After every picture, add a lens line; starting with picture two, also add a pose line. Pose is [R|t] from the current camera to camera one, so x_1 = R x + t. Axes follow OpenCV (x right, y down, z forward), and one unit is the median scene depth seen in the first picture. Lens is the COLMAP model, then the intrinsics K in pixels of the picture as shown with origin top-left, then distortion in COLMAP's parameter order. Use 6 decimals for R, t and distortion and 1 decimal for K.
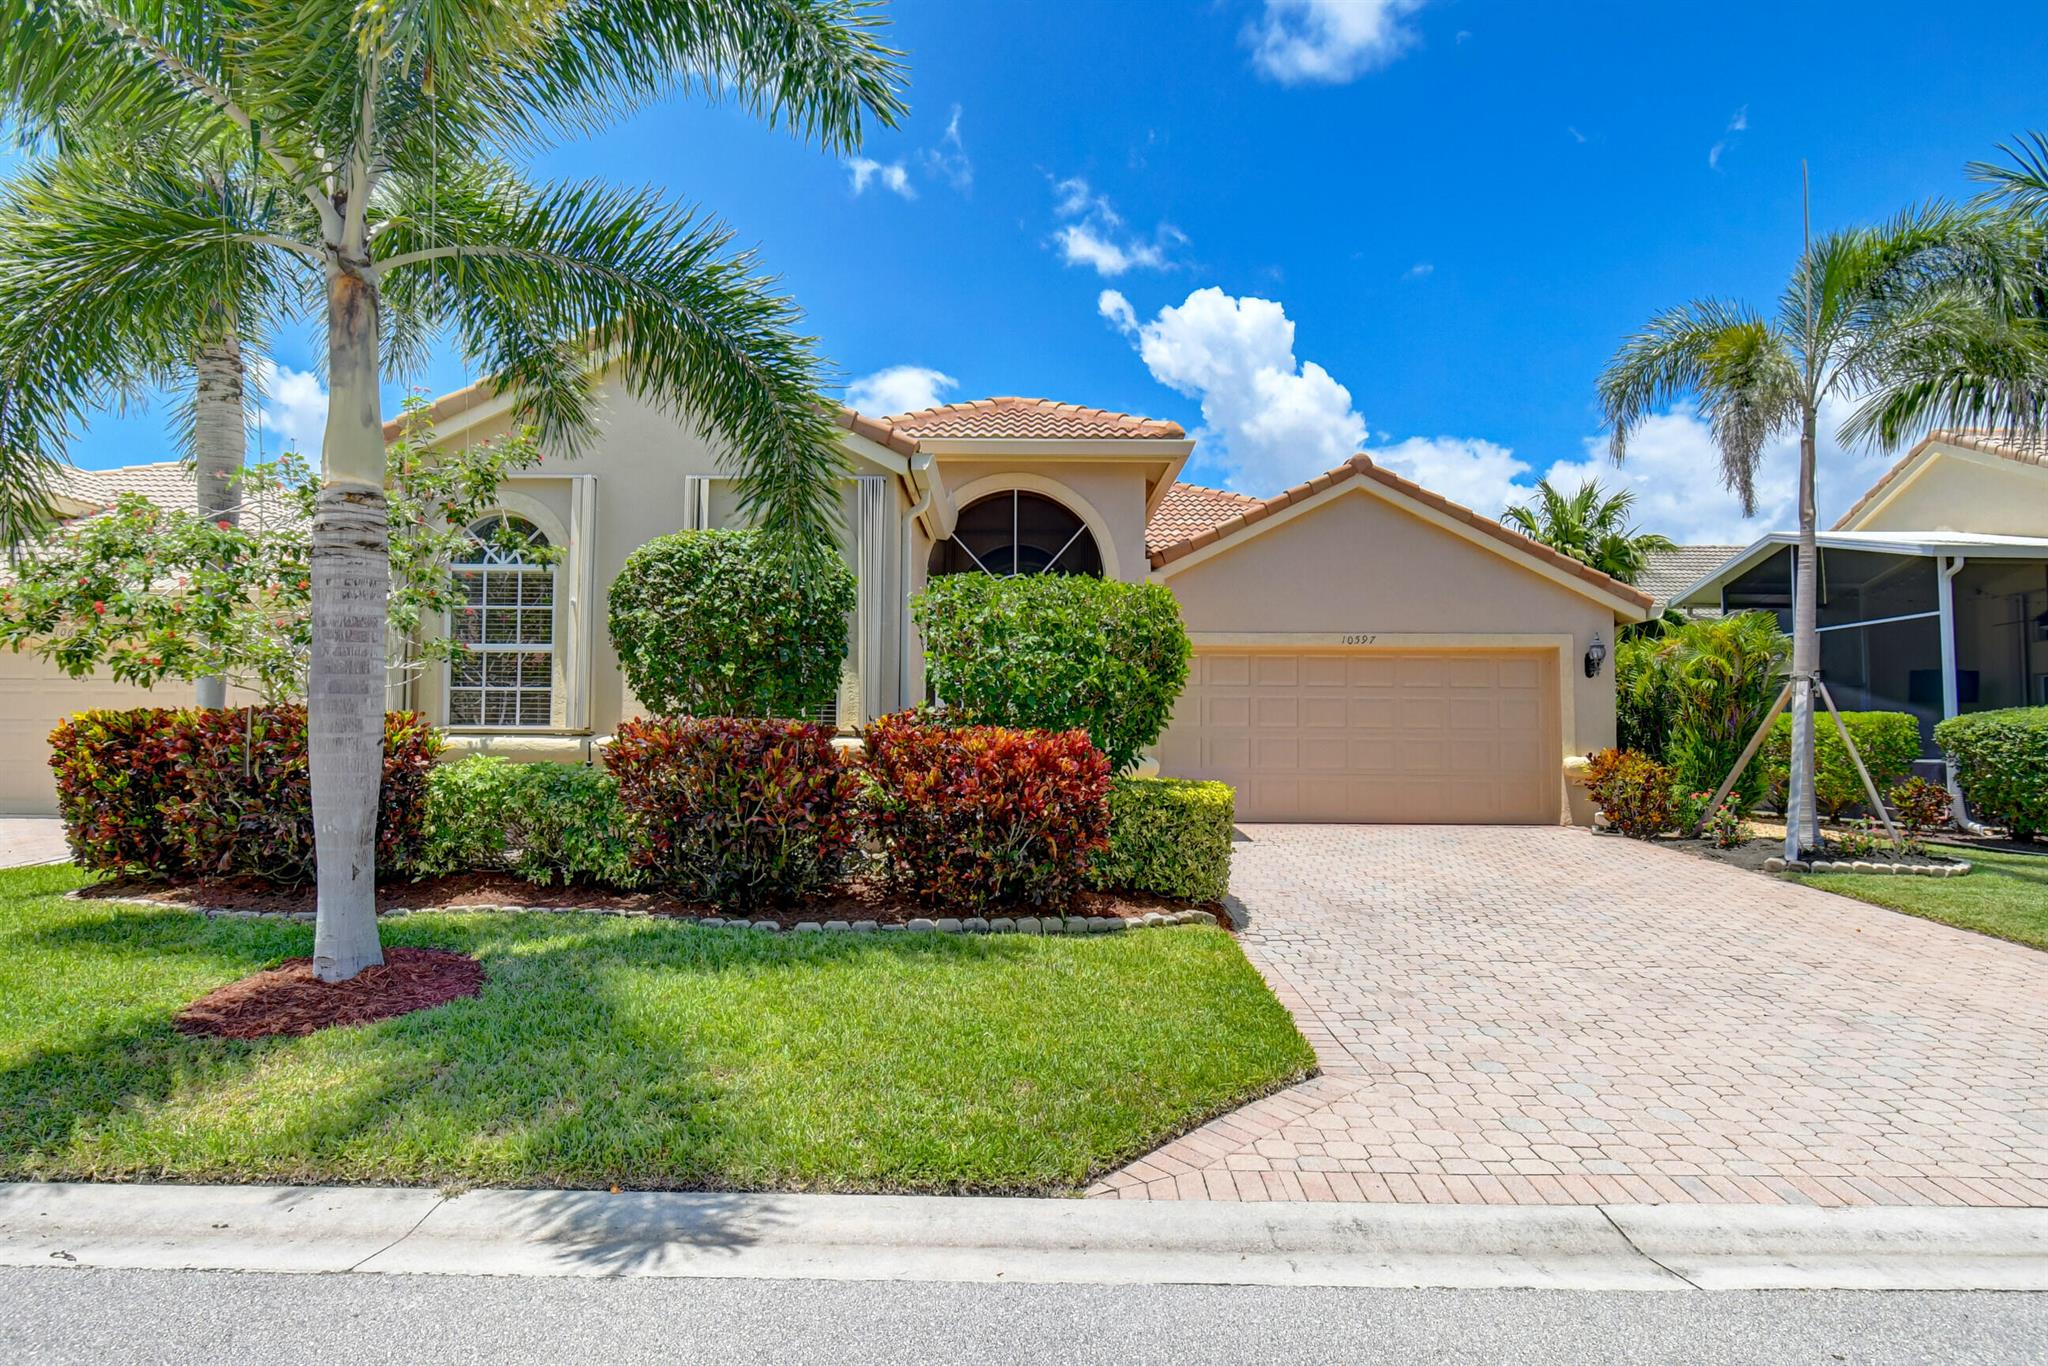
lens RADIAL K [[1117.0, 0, 1025.4], [0, 1117.0, 690.6], [0, 0, 1]] dist [-0.001812, -0.004251]
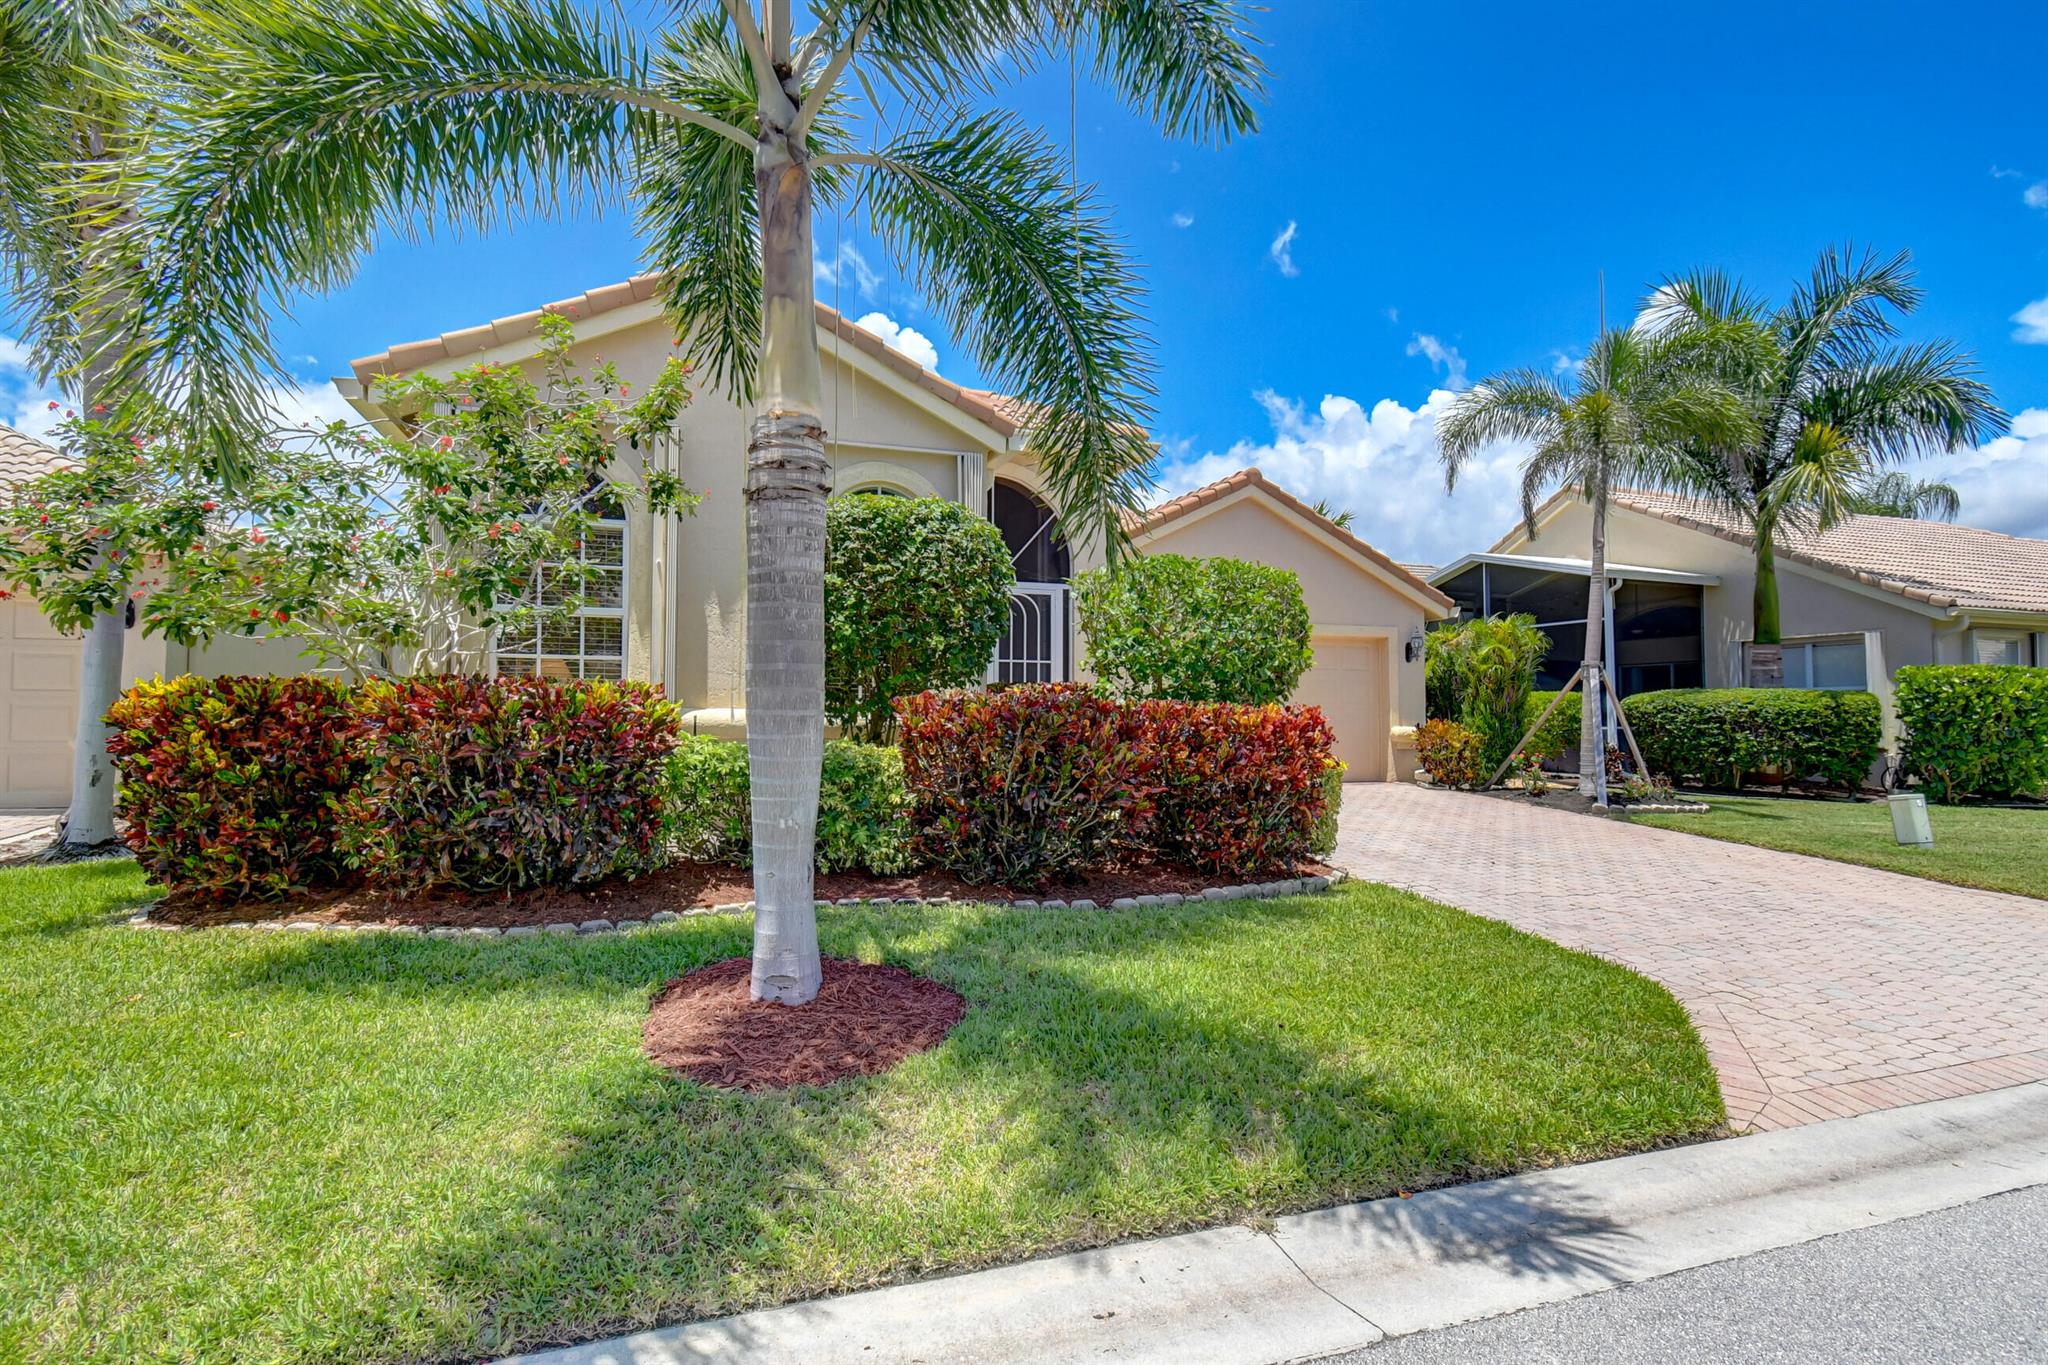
lens RADIAL K [[1007.2, 0, 1024.3], [0, 1007.2, 673.0], [0, 0, 1]] dist [0.003641, -0.001436]
pose [[0.943393, 0.012619, 0.331437, -0.803426], [-0.014816, 0.999882, 0.004102, 0.005377], [-0.331346, -0.008781, 0.943469, 0.252888]]
